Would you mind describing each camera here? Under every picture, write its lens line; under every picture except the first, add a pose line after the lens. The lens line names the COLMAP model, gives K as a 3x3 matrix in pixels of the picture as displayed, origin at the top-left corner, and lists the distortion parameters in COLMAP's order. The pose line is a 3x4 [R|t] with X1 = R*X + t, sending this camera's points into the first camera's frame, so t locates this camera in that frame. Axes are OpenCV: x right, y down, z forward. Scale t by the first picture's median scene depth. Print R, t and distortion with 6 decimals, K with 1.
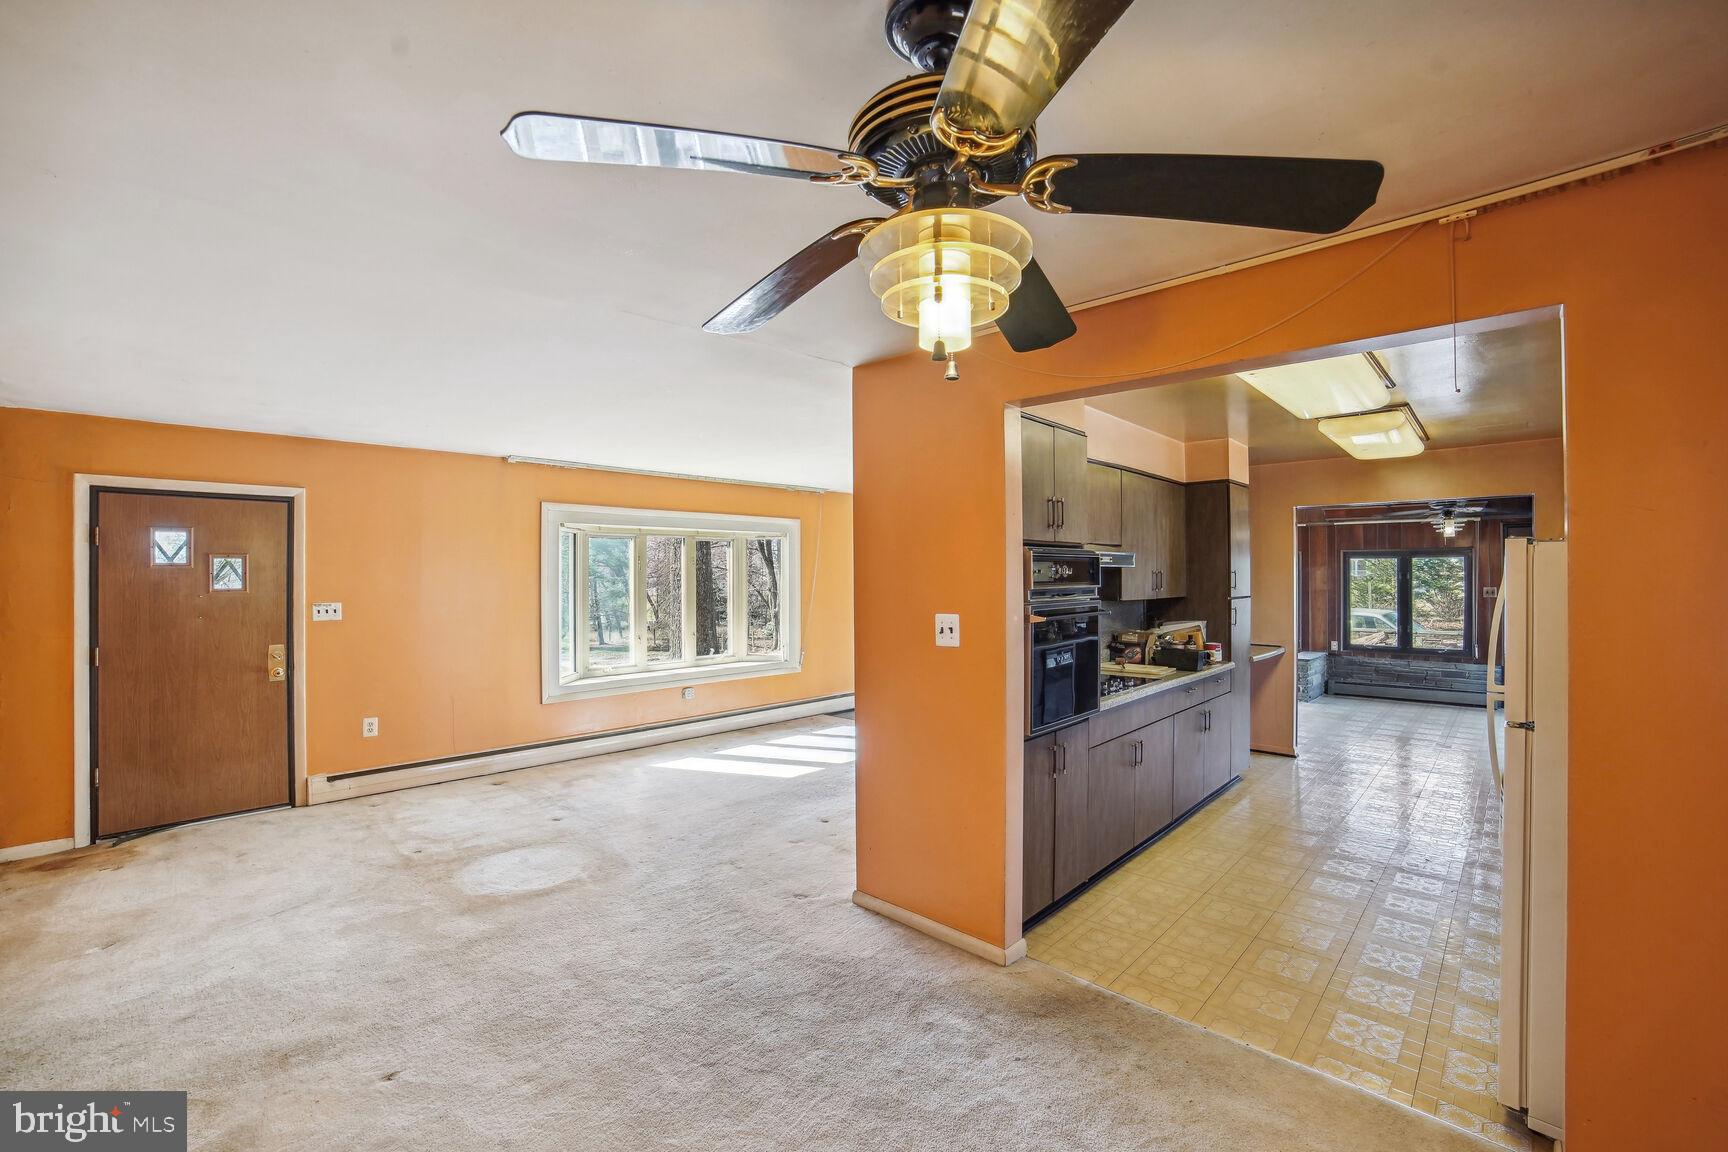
lens RADIAL K [[744.5, 0, 867.1], [0, 744.5, 577.9], [0, 0, 1]] dist [-0.001565, 0.000071]
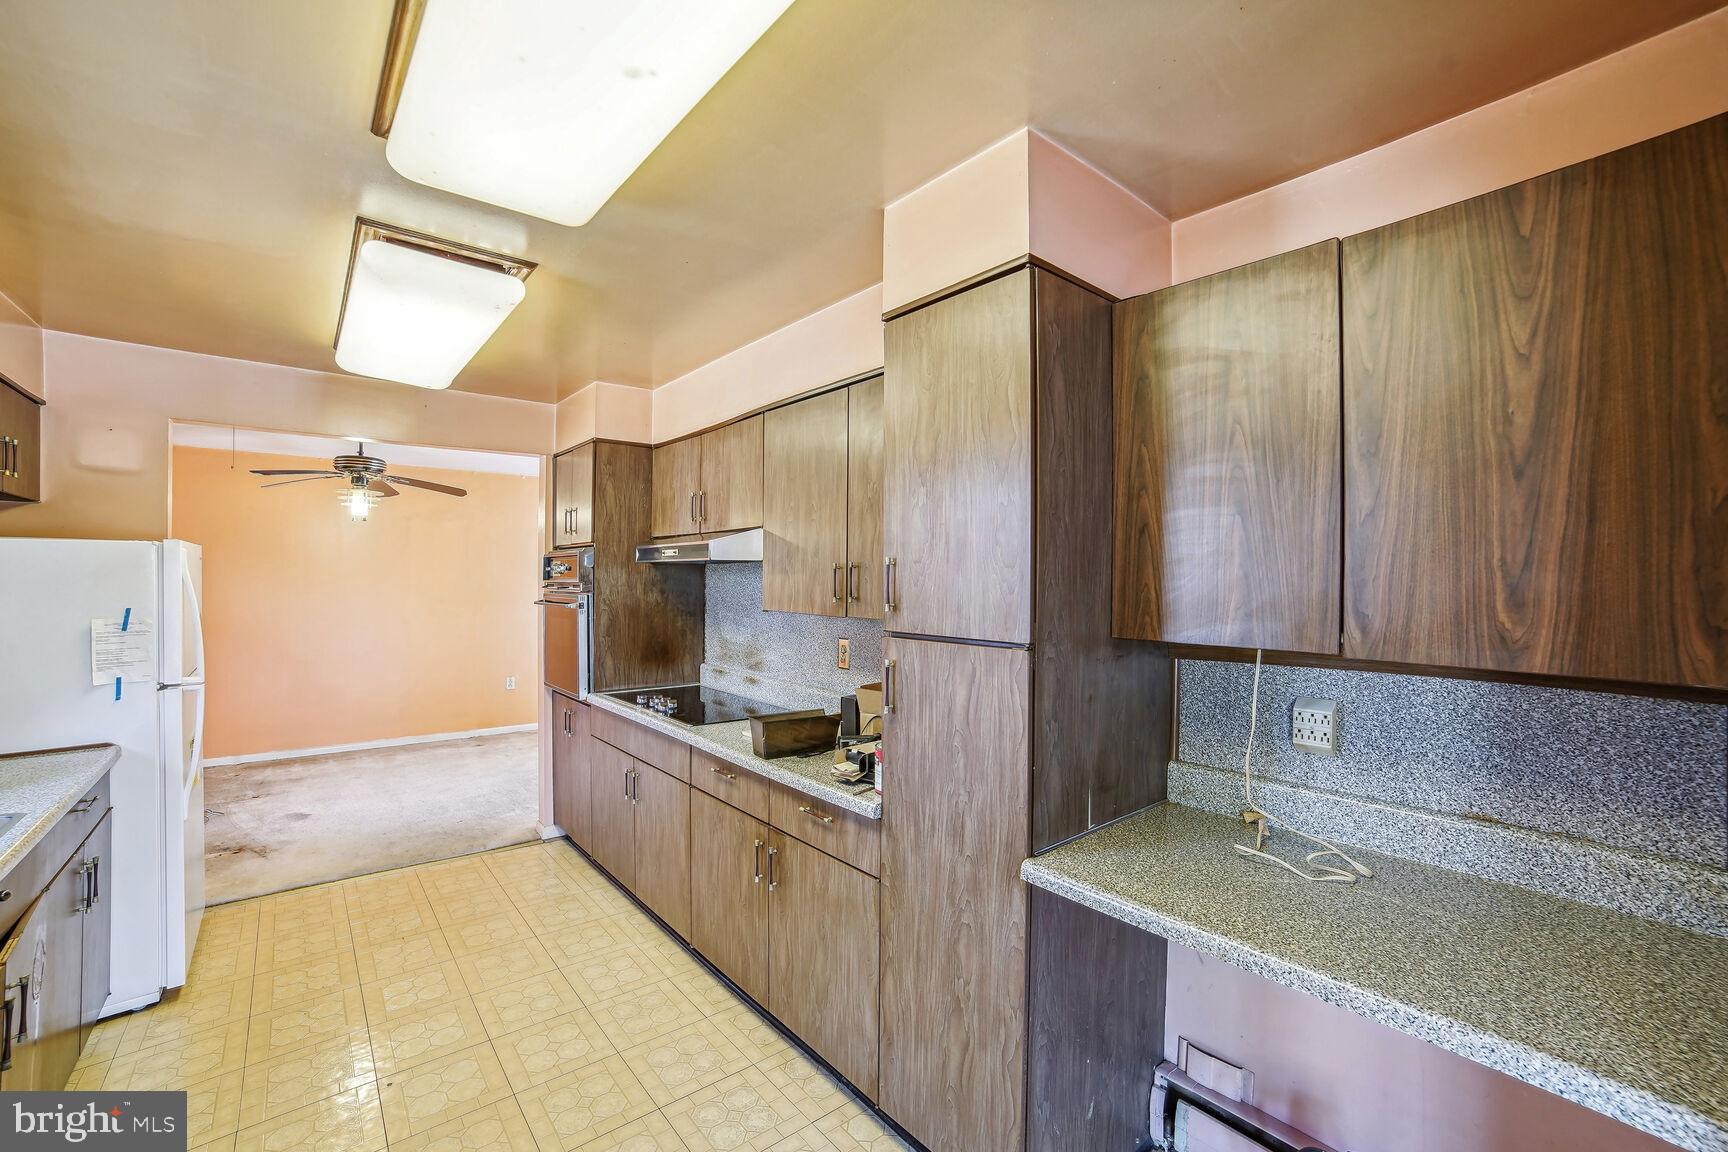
lens RADIAL K [[744.5, 0, 863.2], [0, 744.5, 579.6], [0, 0, 1]] dist [-0.001565, 0.000071]
pose [[-0.182716, -0.005647, -0.983150, 1.338101], [-0.002040, 0.999984, -0.005365, 0.012763], [0.983164, 0.001025, -0.182724, 1.653844]]
